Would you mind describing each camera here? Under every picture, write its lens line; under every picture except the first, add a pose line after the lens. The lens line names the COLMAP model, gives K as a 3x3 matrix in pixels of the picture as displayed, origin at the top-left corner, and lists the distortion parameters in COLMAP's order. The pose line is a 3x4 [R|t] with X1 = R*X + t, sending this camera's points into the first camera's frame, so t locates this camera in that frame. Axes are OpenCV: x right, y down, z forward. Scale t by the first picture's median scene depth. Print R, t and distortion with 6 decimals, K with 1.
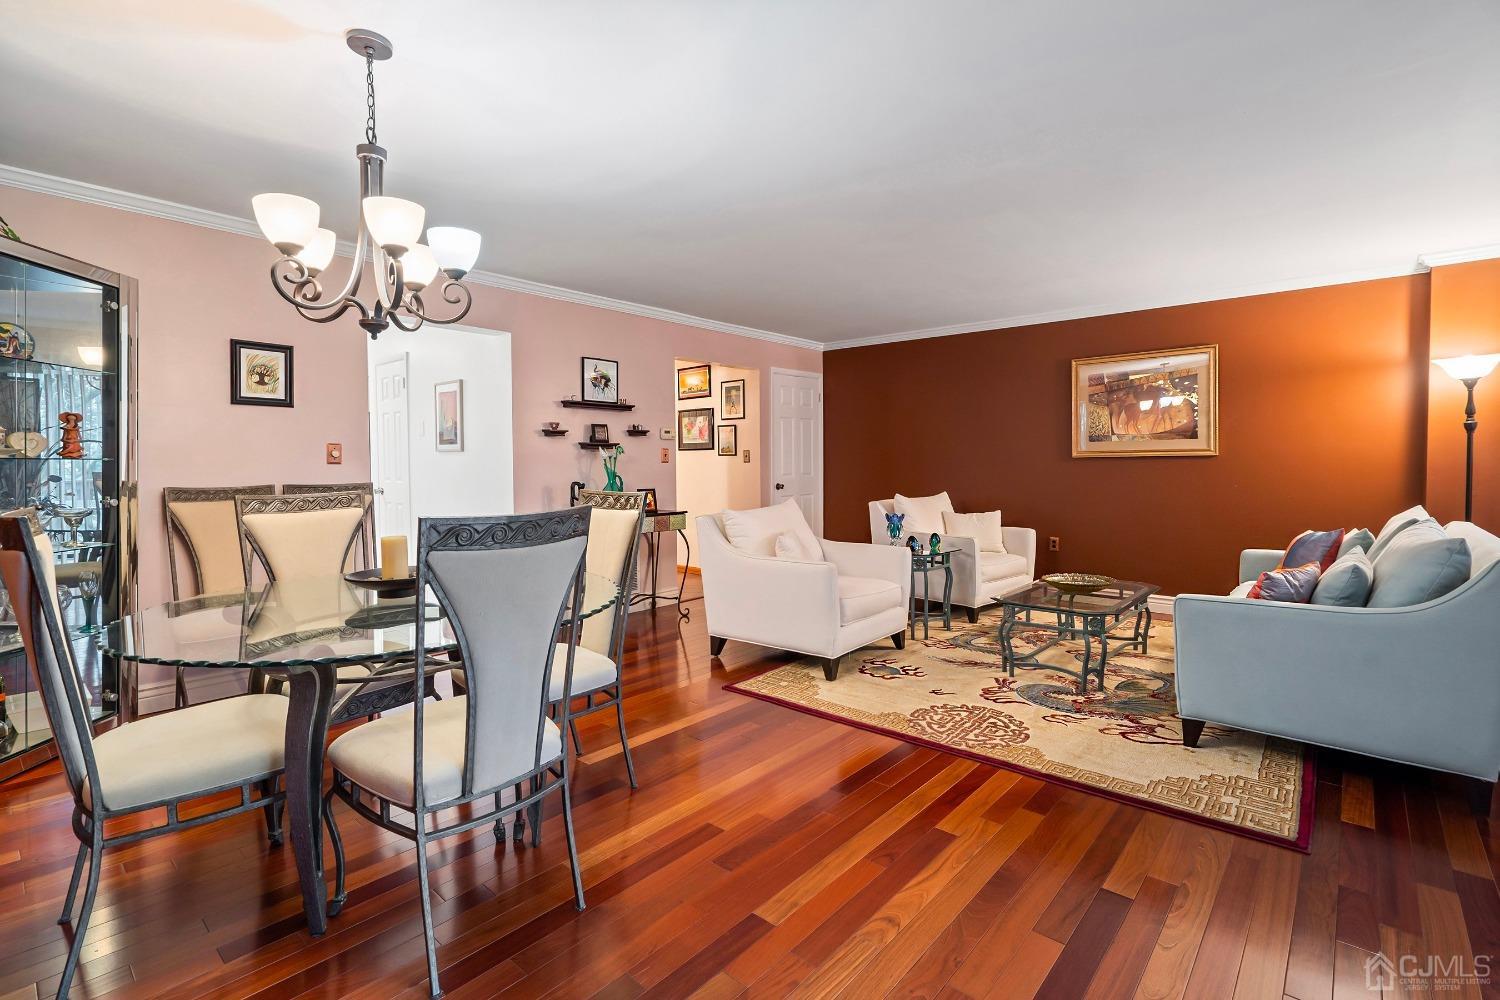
lens RADIAL K [[689.3, 0, 747.4], [0, 689.3, 467.5], [0, 0, 1]] dist [-0.004429, -0.000083]
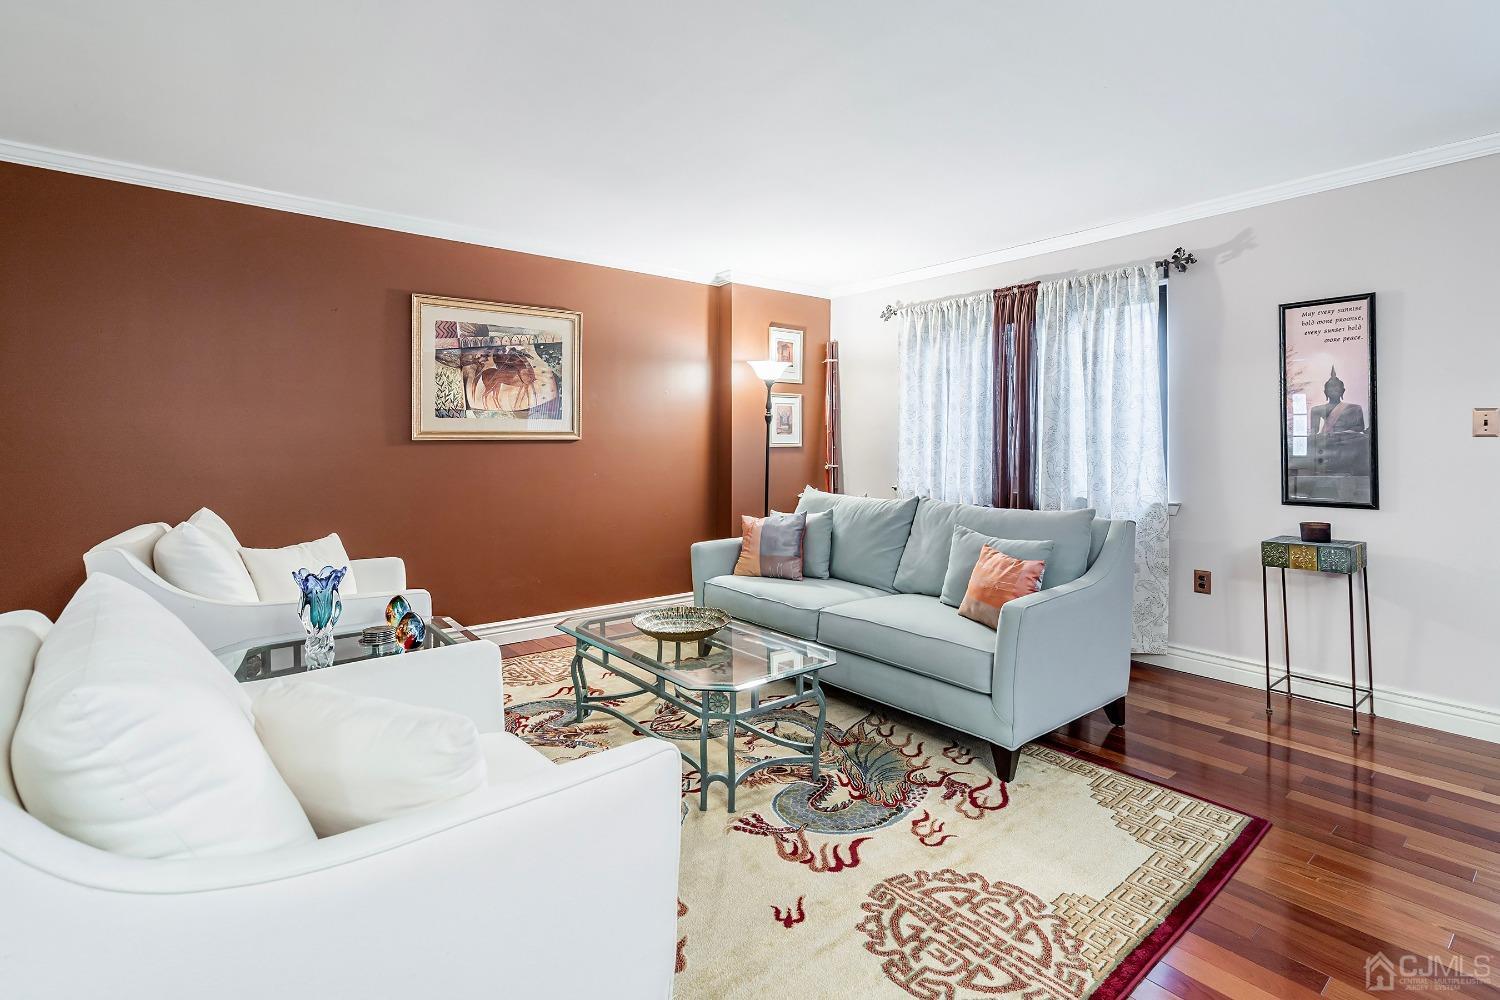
lens RADIAL K [[698.1, 0, 743.2], [0, 698.1, 452.4], [0, 0, 1]] dist [-0.002214, 0.000710]
pose [[0.167531, -0.012602, 0.985786, -0.240565], [0.000121, 0.999919, 0.012762, -0.019803], [-0.985867, -0.002018, 0.167519, 1.008023]]
